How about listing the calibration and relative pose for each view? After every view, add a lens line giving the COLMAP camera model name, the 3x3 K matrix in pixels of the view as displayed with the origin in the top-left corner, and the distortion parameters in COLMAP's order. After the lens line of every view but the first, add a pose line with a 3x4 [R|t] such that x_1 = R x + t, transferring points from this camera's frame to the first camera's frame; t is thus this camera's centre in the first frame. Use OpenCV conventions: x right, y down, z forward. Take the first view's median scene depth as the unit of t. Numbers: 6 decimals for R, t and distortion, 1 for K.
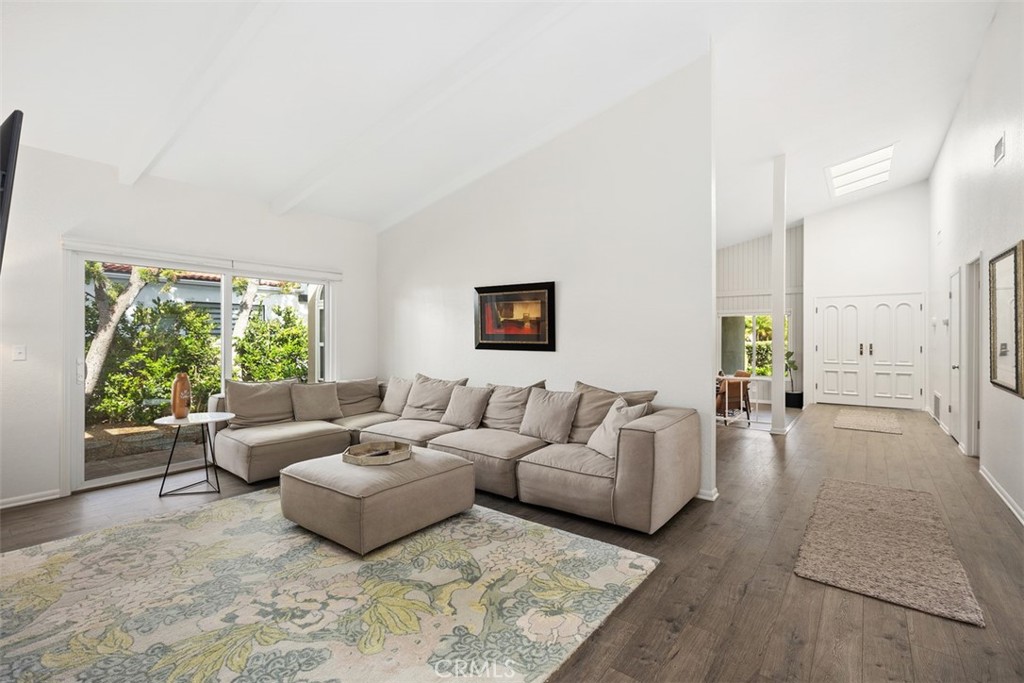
lens RADIAL K [[466.5, 0, 511.6], [0, 466.5, 340.6], [0, 0, 1]] dist [0.002591, -0.000360]
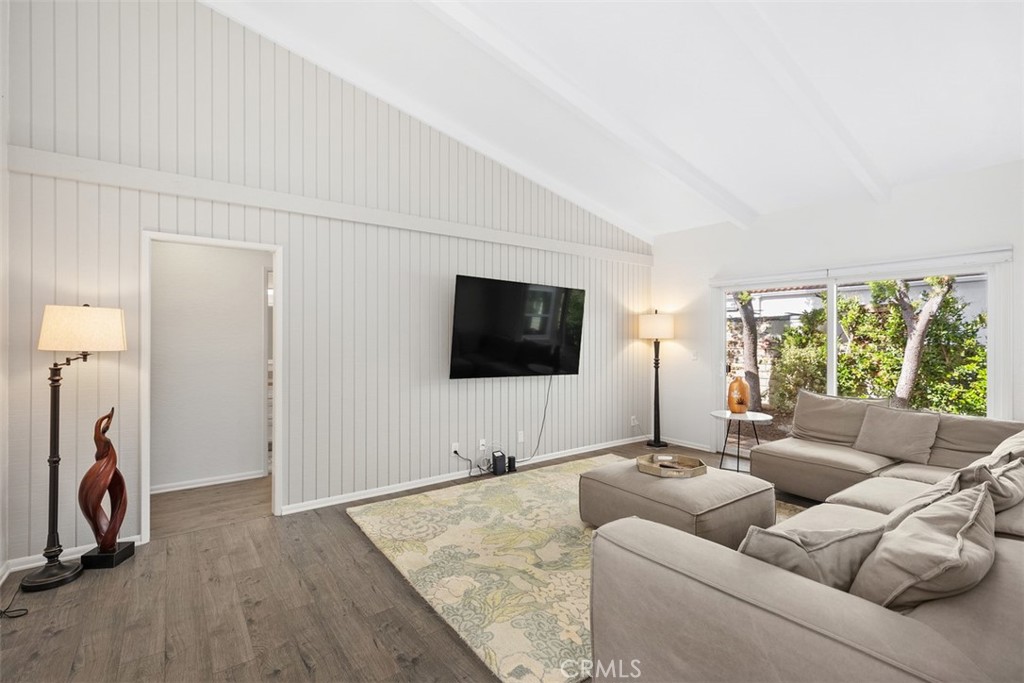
lens RADIAL K [[466.5, 0, 516.7], [0, 466.5, 335.0], [0, 0, 1]] dist [0.002591, -0.000360]
pose [[-0.273181, -0.007066, -0.961937, 1.104357], [-0.010726, 0.999933, -0.004299, -0.049234], [0.961903, 0.009144, -0.273238, 1.342887]]
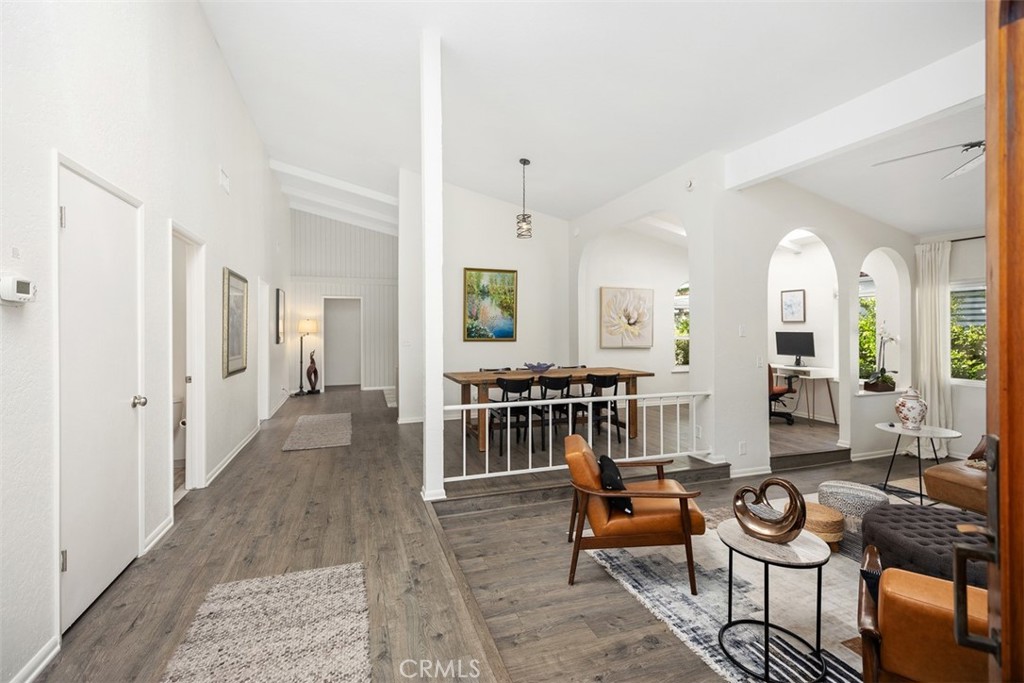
lens RADIAL K [[466.5, 0, 515.4], [0, 466.5, 335.4], [0, 0, 1]] dist [0.002591, -0.000360]
pose [[-0.550687, 0.007859, -0.834675, 2.809855], [-0.005991, 0.999893, 0.013367, -0.044676], [0.834690, 0.012361, -0.550581, 3.947894]]
